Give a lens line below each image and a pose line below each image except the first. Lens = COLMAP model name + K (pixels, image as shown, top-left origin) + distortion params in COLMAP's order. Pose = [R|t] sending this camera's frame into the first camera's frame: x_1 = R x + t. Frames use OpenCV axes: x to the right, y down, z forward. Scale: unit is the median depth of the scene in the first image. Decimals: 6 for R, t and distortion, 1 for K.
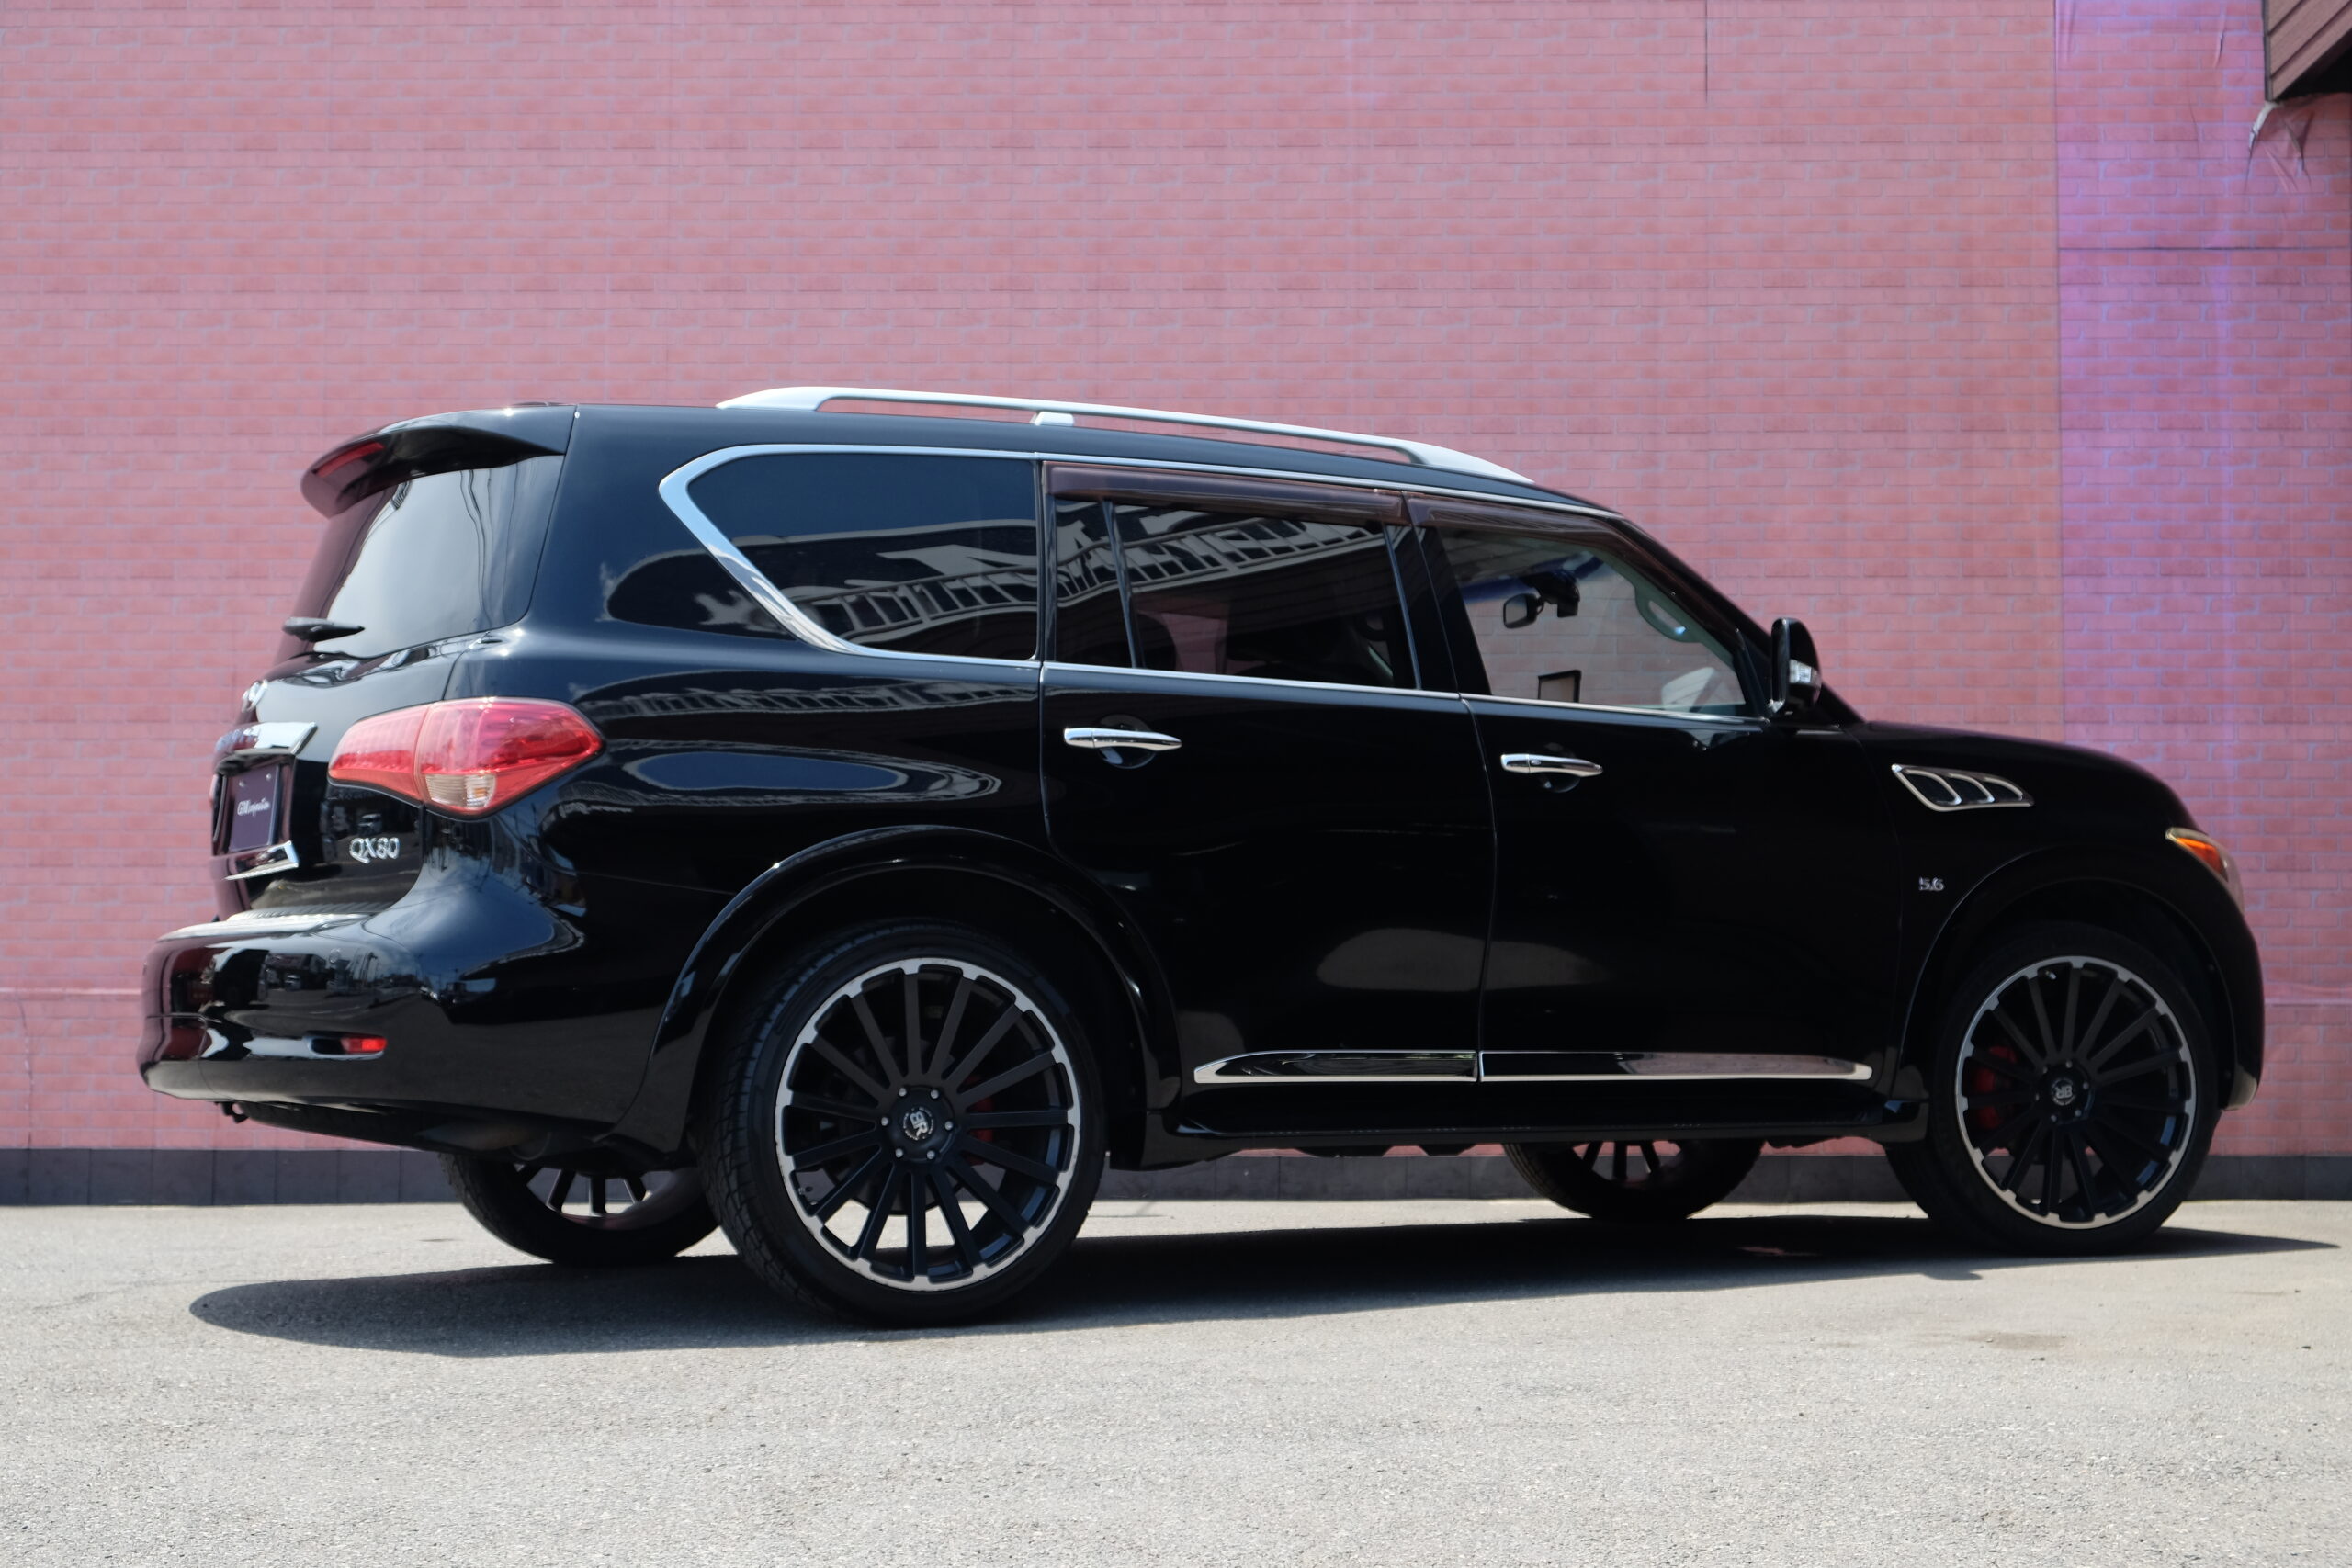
lens RADIAL K [[3426.9, 0, 1181.1], [0, 3426.9, 772.6], [0, 0, 1]] dist [0.019716, 0.004011]
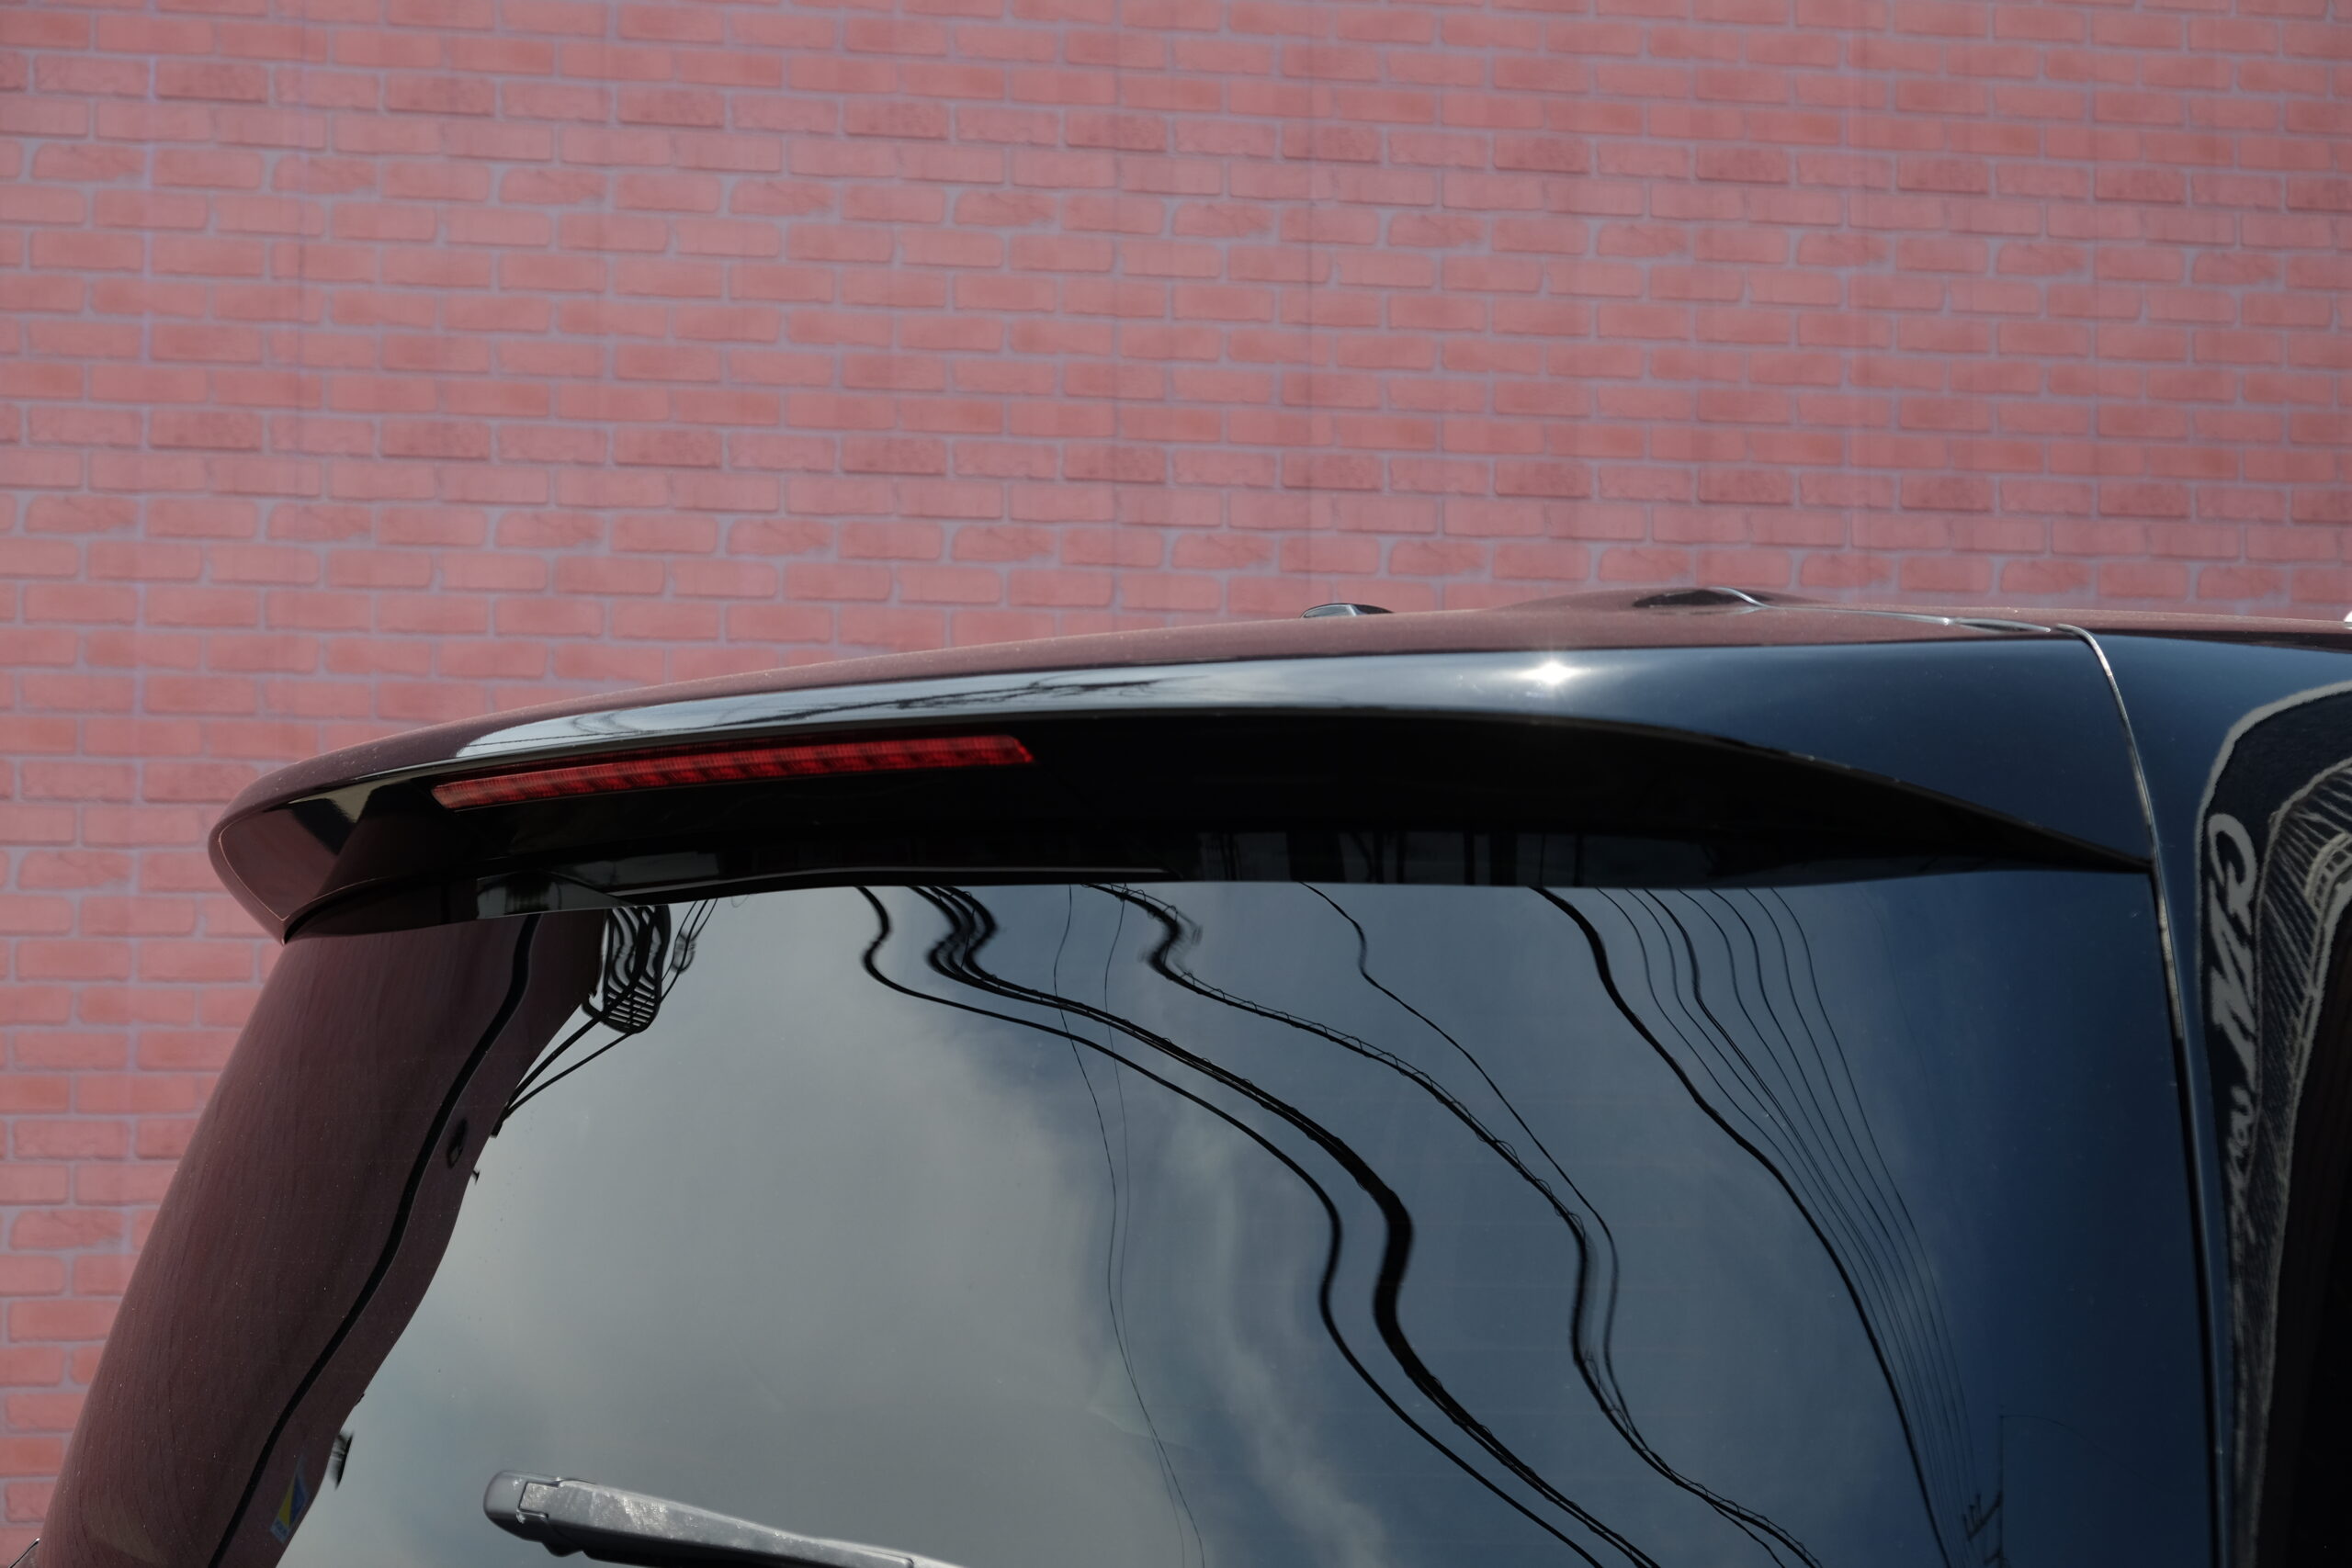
lens RADIAL K [[4512.0, 0, 1185.9], [0, 4512.0, 781.1], [0, 0, 1]] dist [0.008840, 0.083645]
pose [[0.962088, 0.015251, 0.272311, -0.198773], [-0.014846, 0.999883, -0.003550, -0.060192], [-0.272333, -0.000627, 0.962203, 0.459112]]
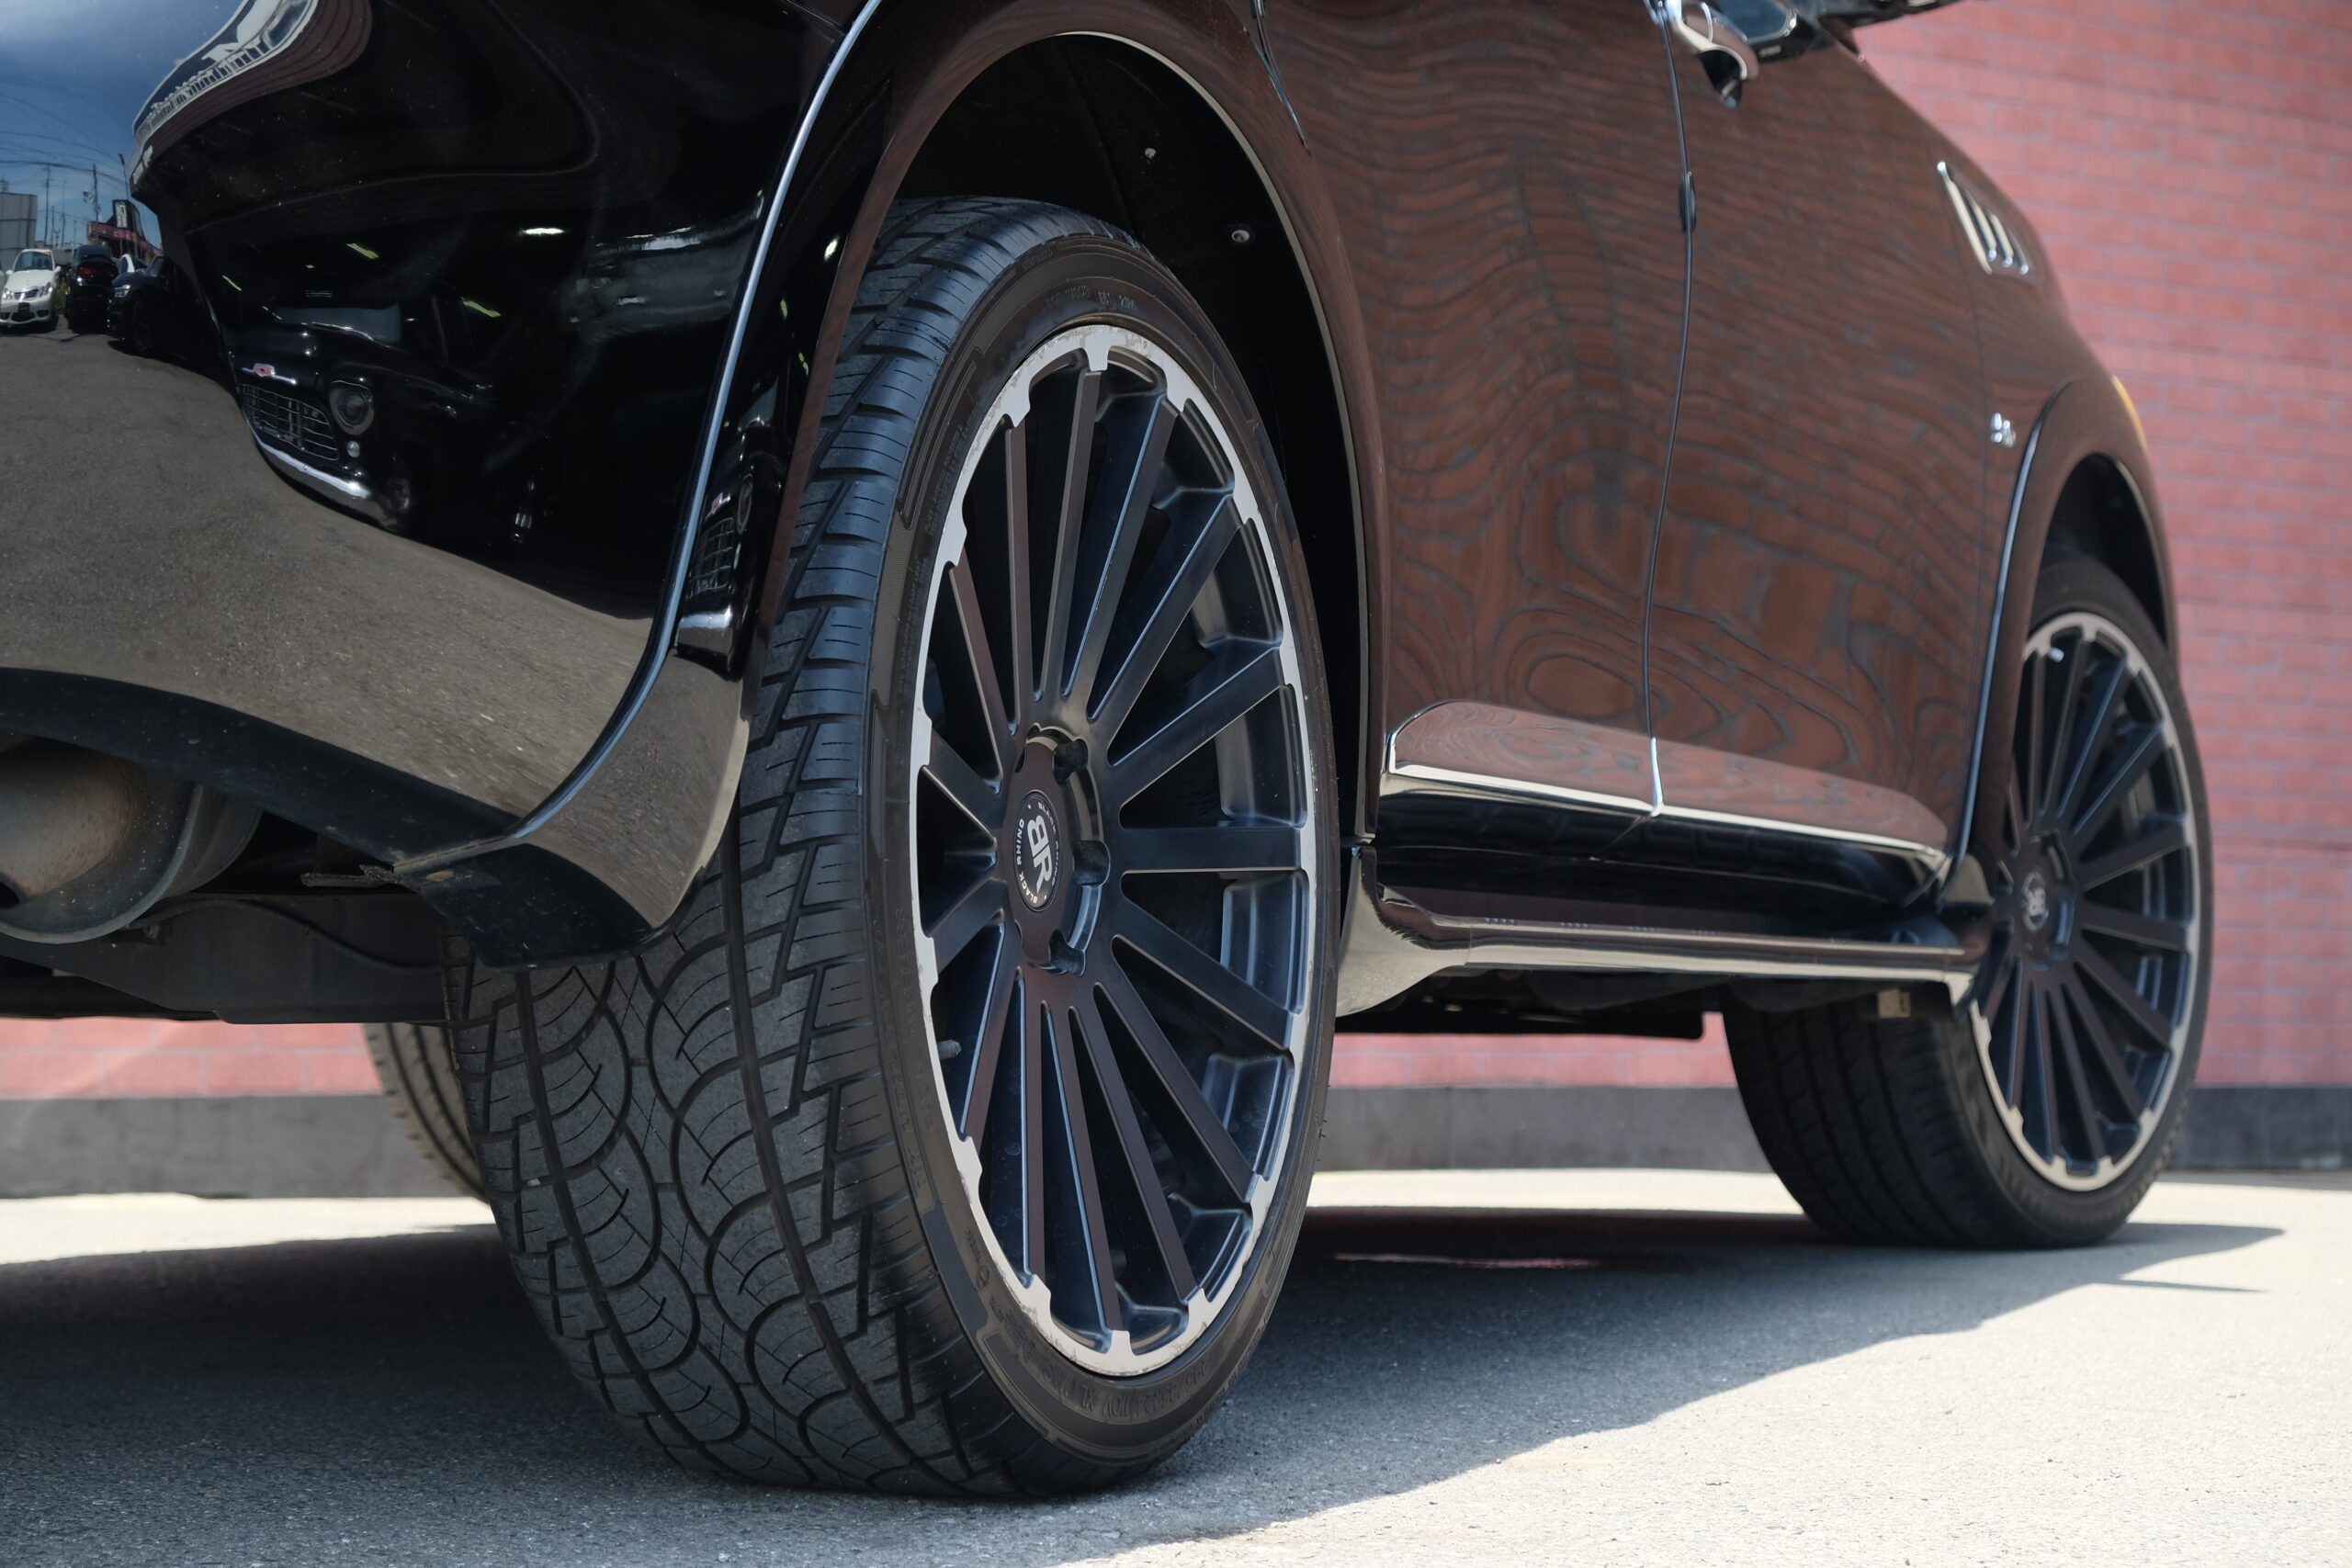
lens RADIAL K [[5538.5, 0, 1176.0], [0, 5538.5, 784.0], [0, 0, 1]] dist [0.065184, 0.402480]
pose [[0.765687, 0.030599, 0.642486, -0.246695], [-0.051665, 0.998566, 0.014015, 0.055096], [-0.641136, -0.043925, 0.766169, 0.375353]]
